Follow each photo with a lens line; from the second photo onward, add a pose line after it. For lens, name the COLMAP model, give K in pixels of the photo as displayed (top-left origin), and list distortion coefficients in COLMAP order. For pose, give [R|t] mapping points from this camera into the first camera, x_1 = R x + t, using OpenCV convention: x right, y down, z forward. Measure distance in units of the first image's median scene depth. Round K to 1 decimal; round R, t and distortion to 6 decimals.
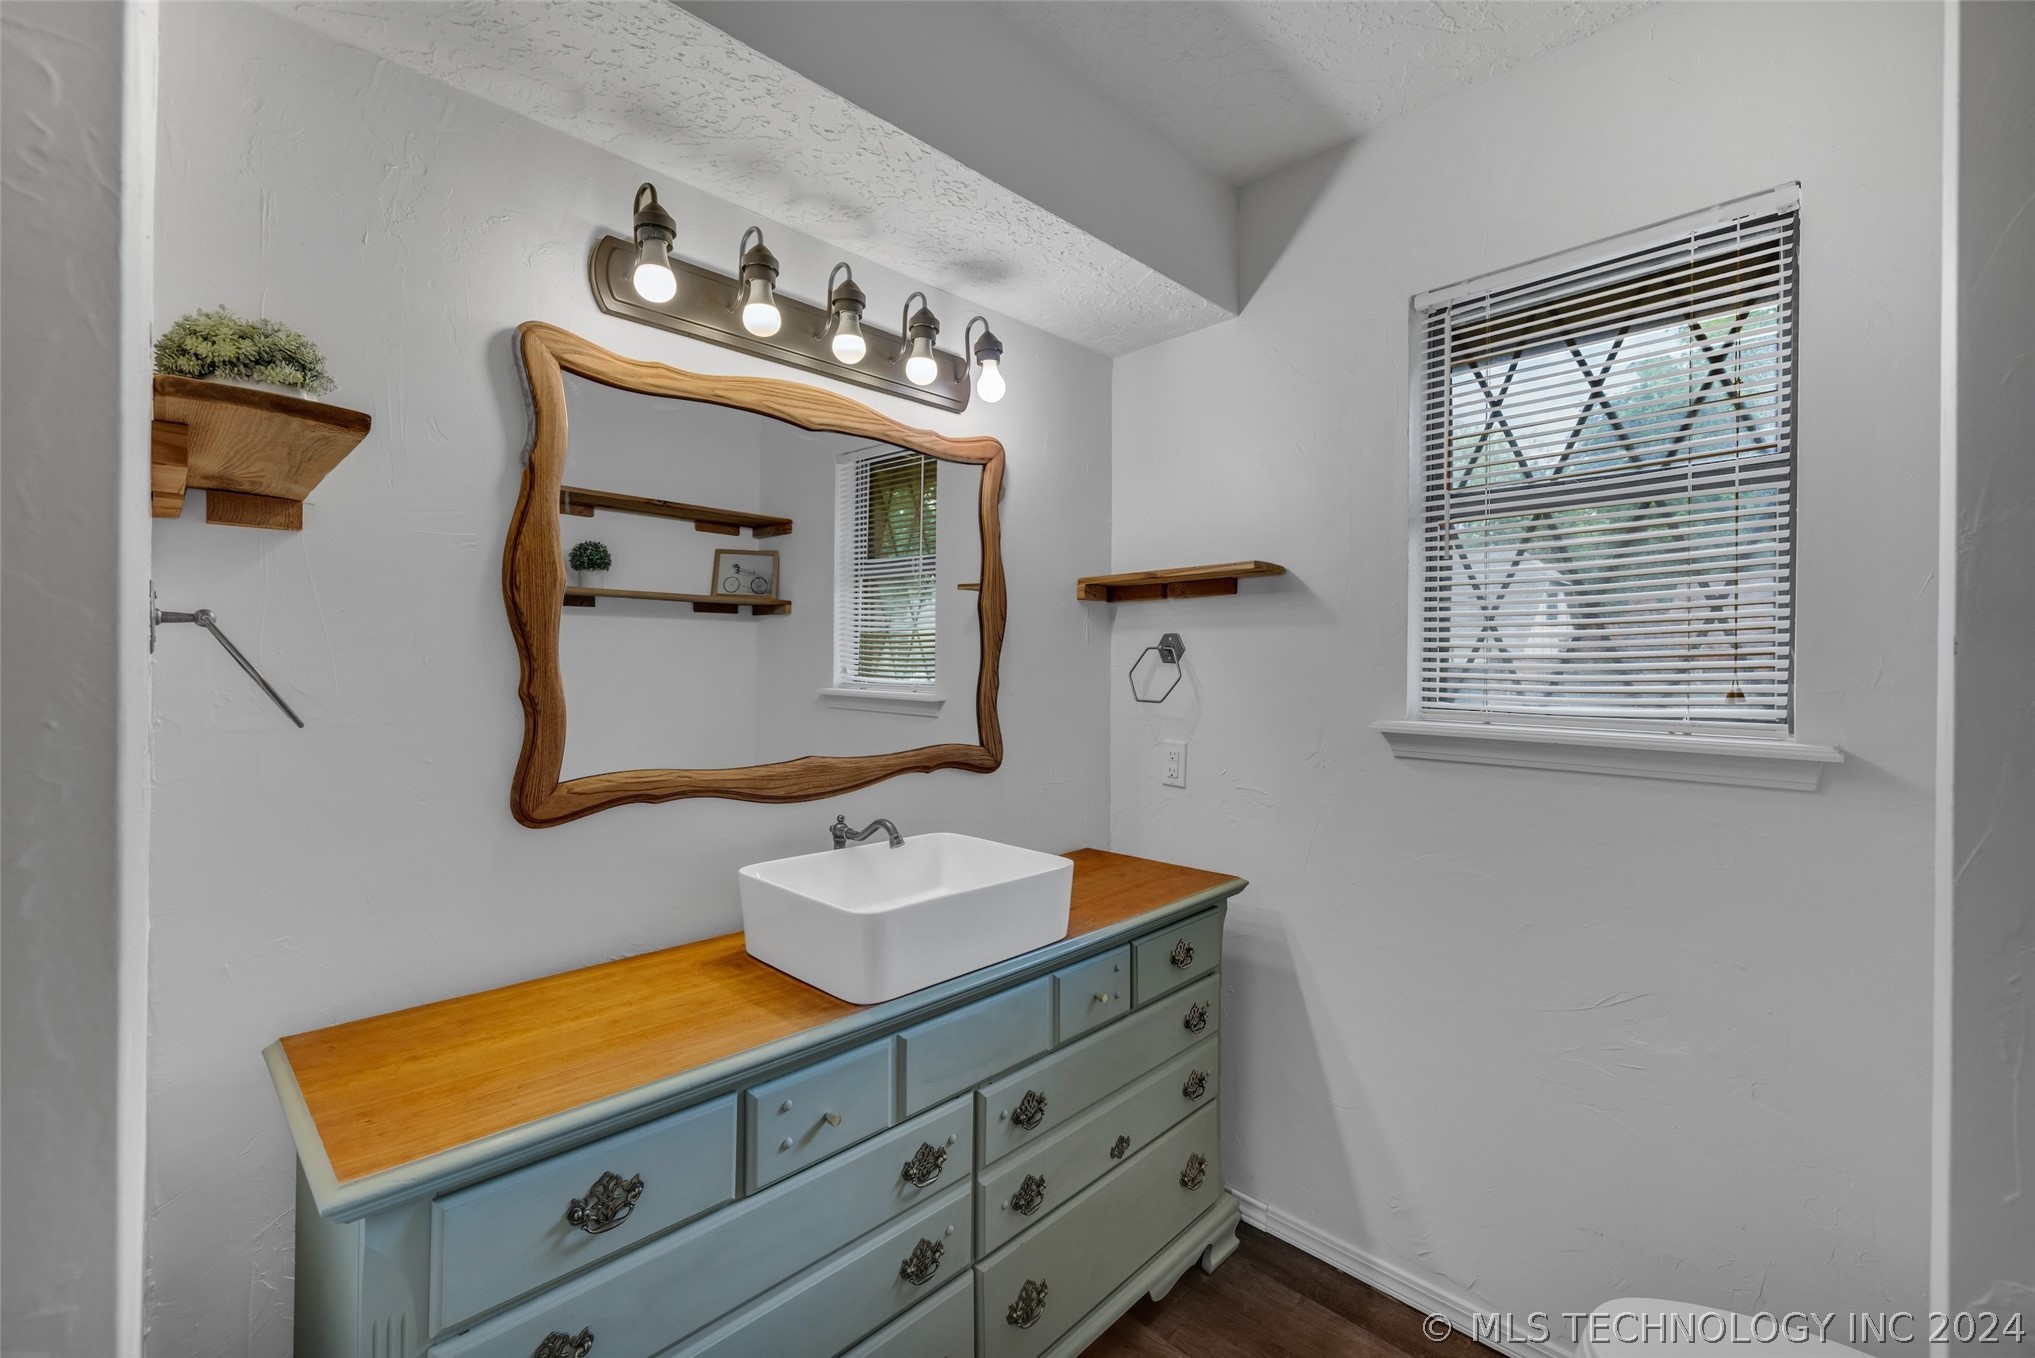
lens RADIAL K [[855.0, 0, 1015.6], [0, 855.0, 670.6], [0, 0, 1]] dist [-0.003065, -0.000303]
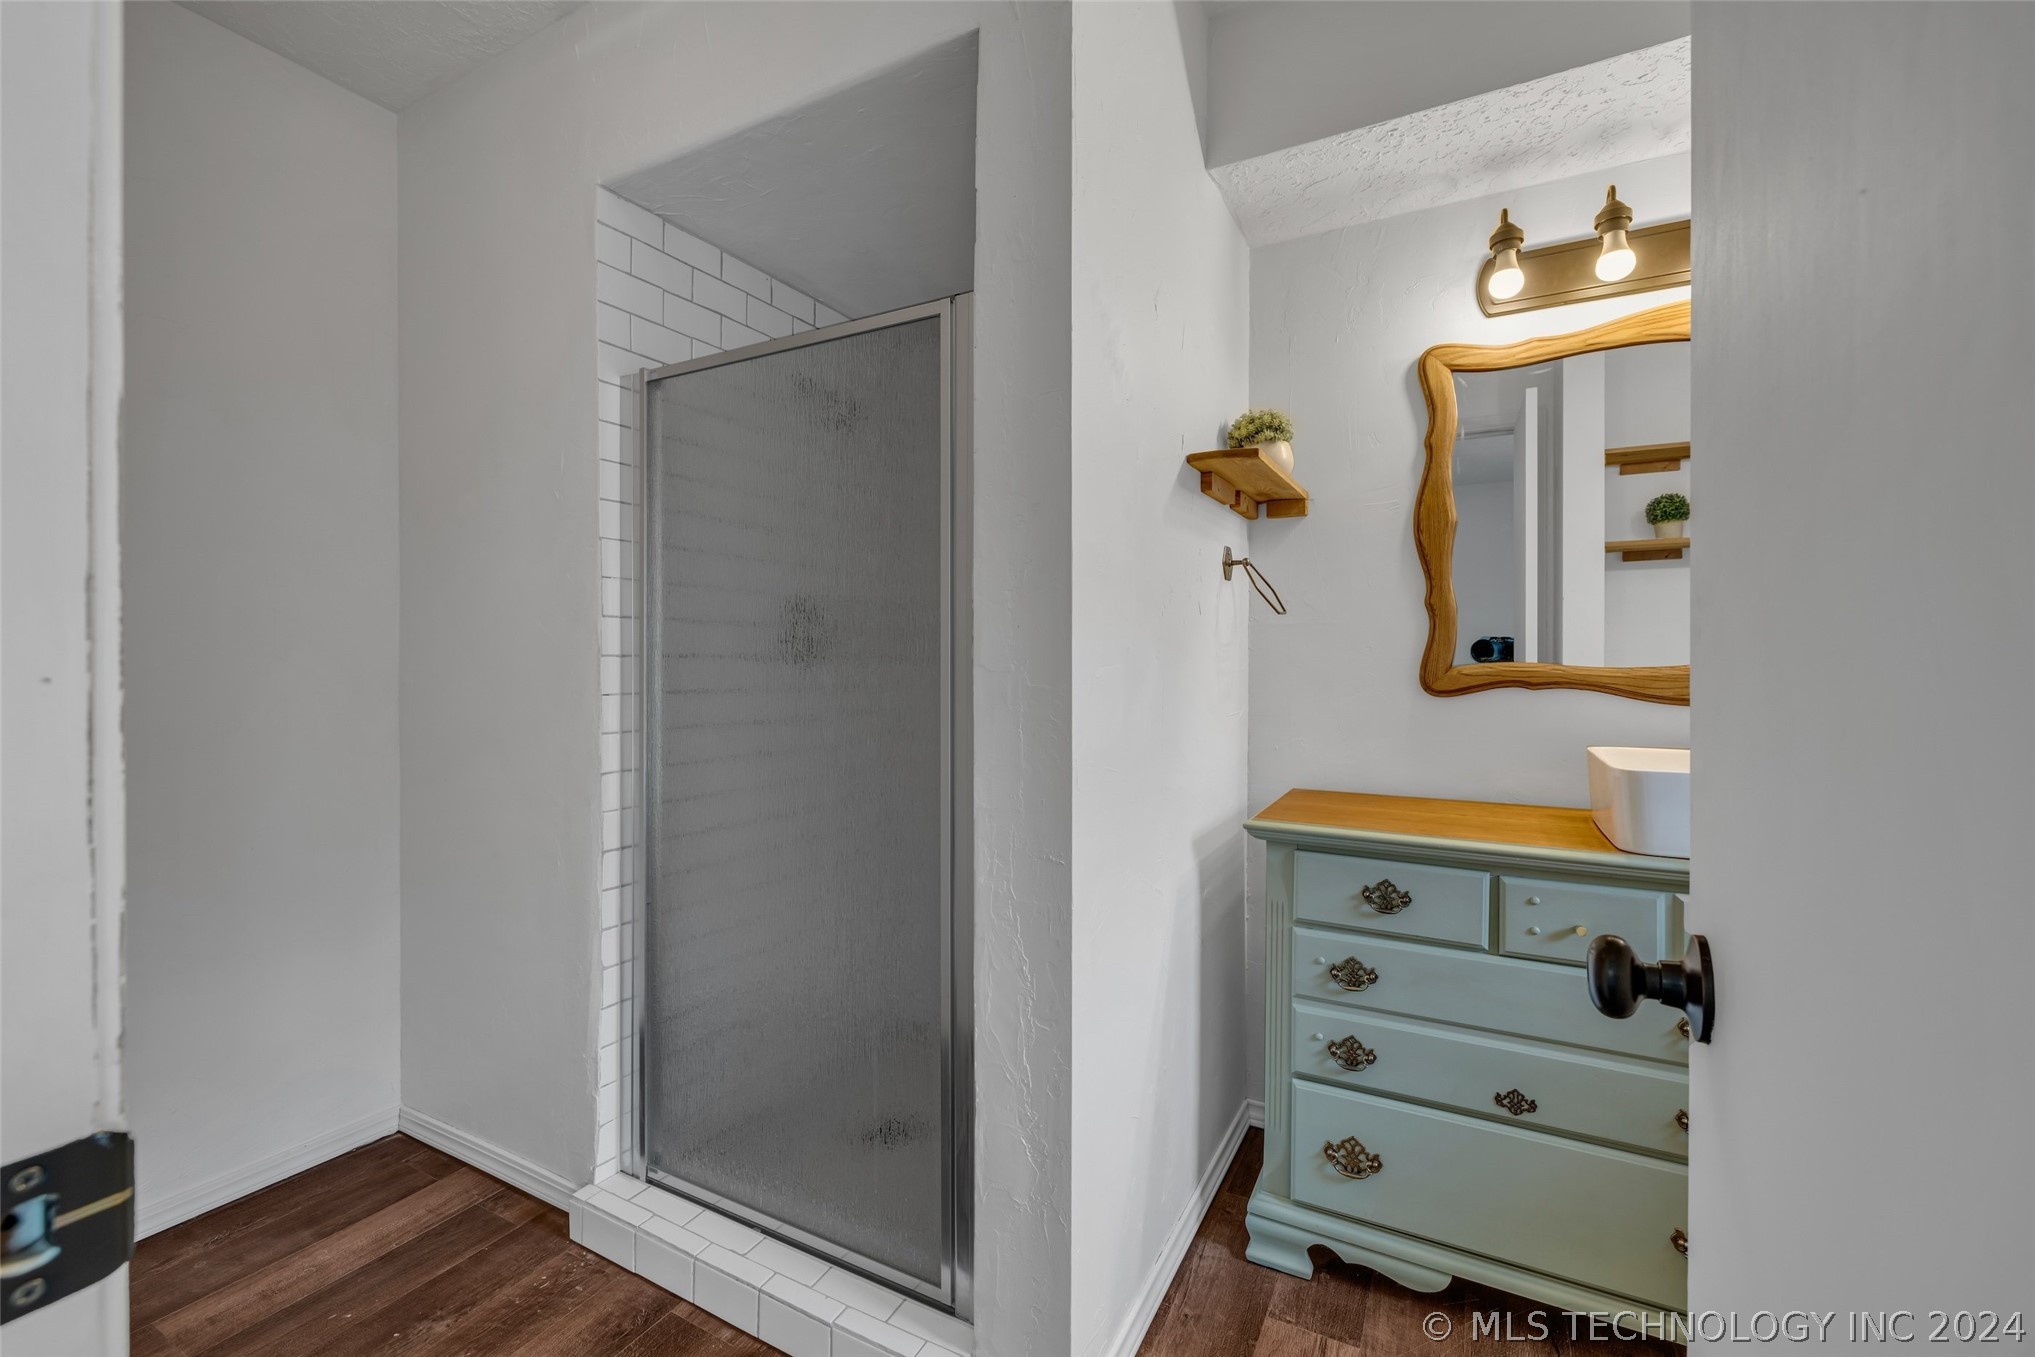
lens RADIAL K [[866.4, 0, 1017.5], [0, 866.4, 678.5], [0, 0, 1]] dist [-0.002330, -0.000392]
pose [[0.279584, 0.010498, -0.960064, 0.666969], [-0.002865, 0.999945, 0.010099, 0.145484], [0.960117, -0.000073, 0.279599, -0.094589]]
